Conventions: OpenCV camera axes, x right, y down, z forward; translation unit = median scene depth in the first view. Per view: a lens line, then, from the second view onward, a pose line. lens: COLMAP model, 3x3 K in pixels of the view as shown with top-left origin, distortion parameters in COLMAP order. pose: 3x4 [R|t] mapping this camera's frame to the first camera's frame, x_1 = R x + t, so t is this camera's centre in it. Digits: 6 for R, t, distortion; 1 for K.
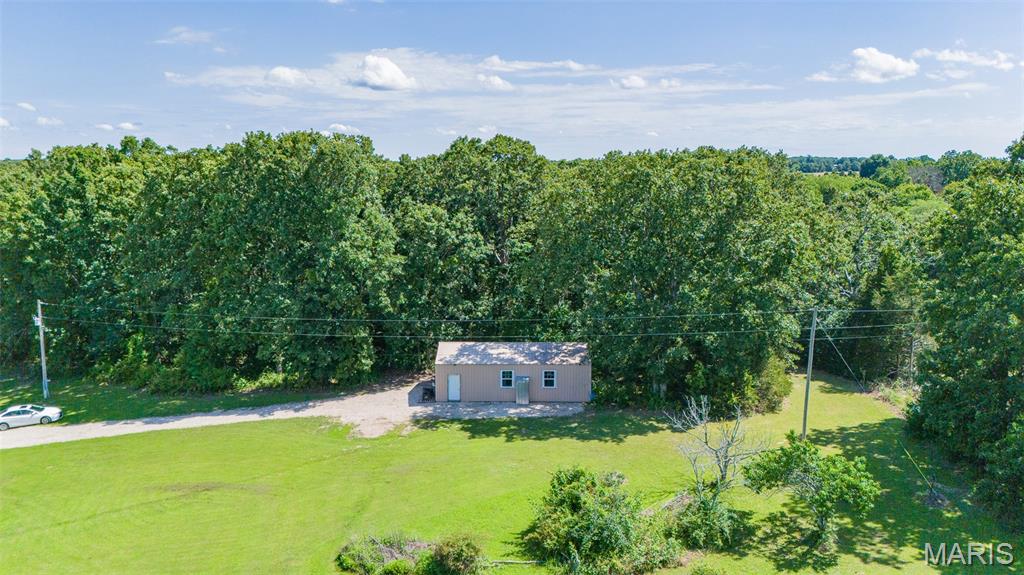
lens RADIAL K [[749.9, 0, 509.4], [0, 749.9, 282.4], [0, 0, 1]] dist [0.080575, -0.075397]
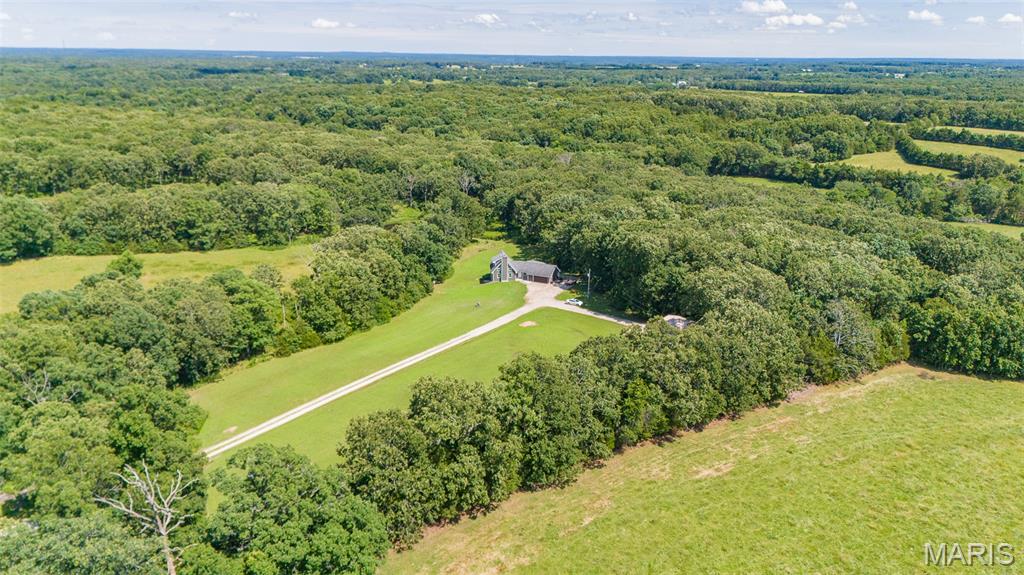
lens RADIAL K [[749.9, 0, 519.4], [0, 749.9, 292.3], [0, 0, 1]] dist [0.080575, -0.075397]
pose [[0.567234, 0.252238, -0.783978, 1.873607], [-0.139663, 0.967616, 0.210271, -0.547984], [0.811628, -0.009781, 0.584093, -1.193386]]
